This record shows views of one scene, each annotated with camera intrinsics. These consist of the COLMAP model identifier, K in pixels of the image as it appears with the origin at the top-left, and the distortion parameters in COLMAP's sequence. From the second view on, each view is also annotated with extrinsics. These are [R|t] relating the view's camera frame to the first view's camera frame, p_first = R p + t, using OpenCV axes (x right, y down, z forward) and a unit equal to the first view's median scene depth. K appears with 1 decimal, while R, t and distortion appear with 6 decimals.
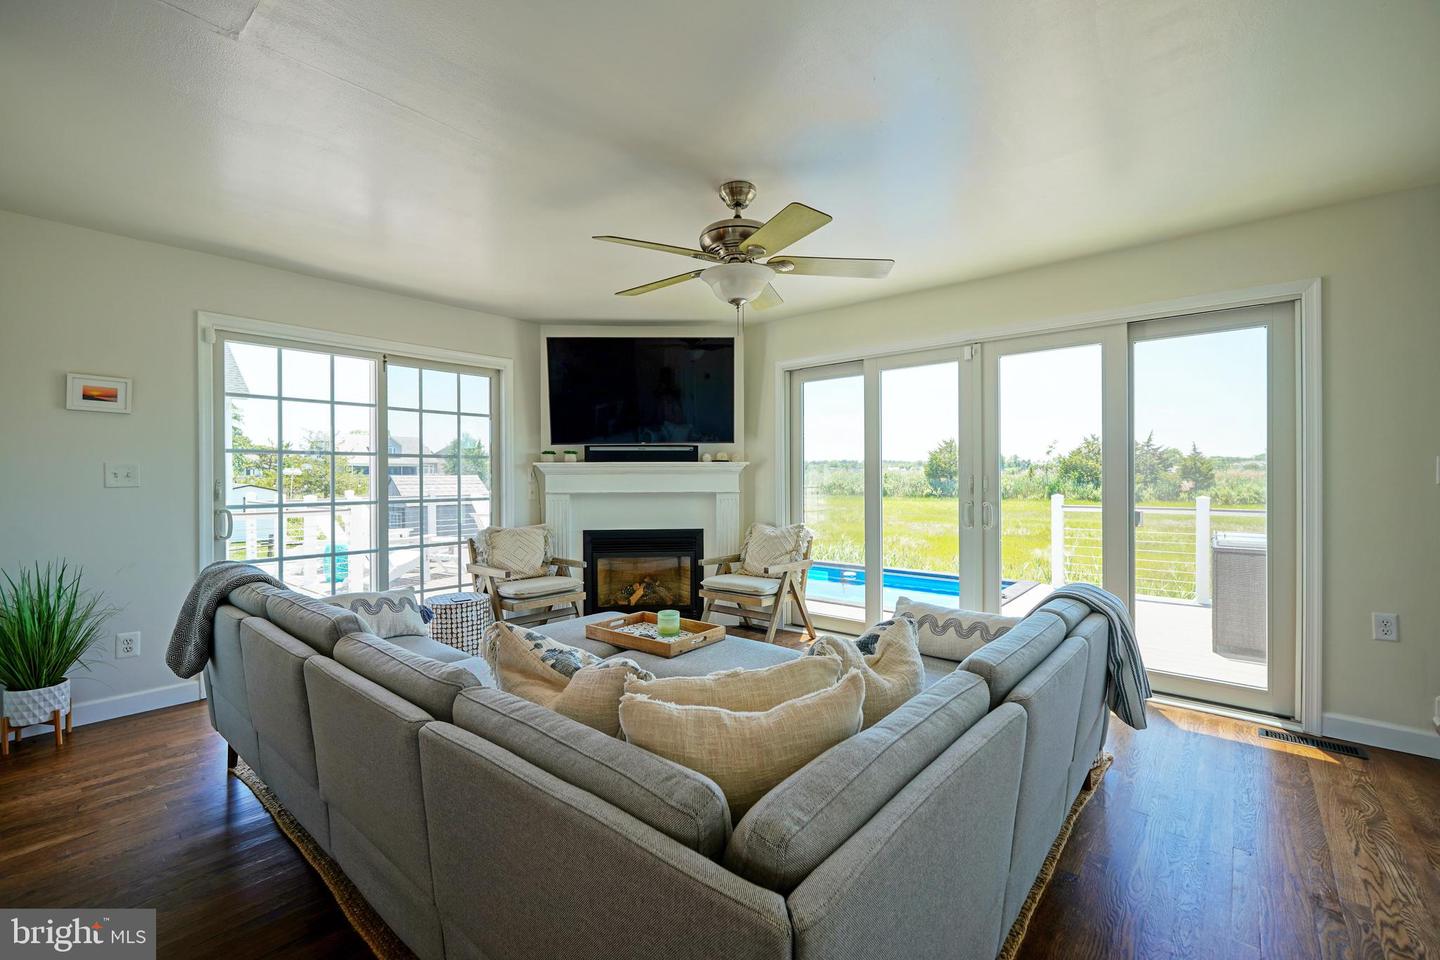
lens RADIAL K [[608.4, 0, 721.6], [0, 608.4, 478.6], [0, 0, 1]] dist [-0.007546, 0.004075]
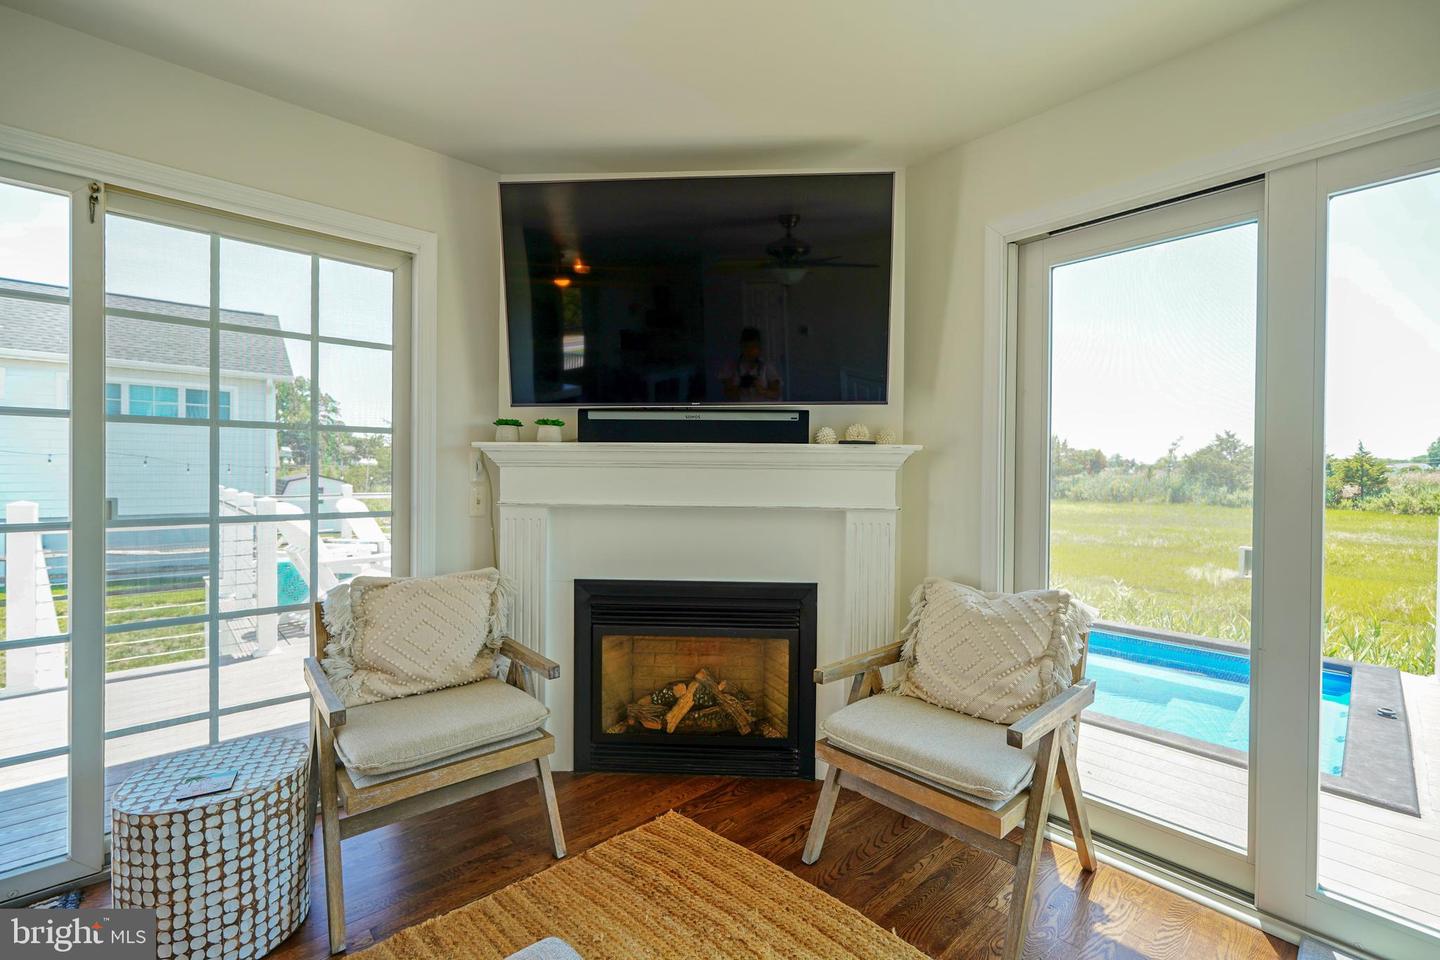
lens RADIAL K [[608.4, 0, 717.2], [0, 608.4, 478.9], [0, 0, 1]] dist [-0.007546, 0.004075]
pose [[0.991270, 0.014862, -0.131005, -0.047756], [-0.013864, 0.999868, 0.008523, -0.003268], [0.131114, -0.006632, 0.991345, 0.525512]]
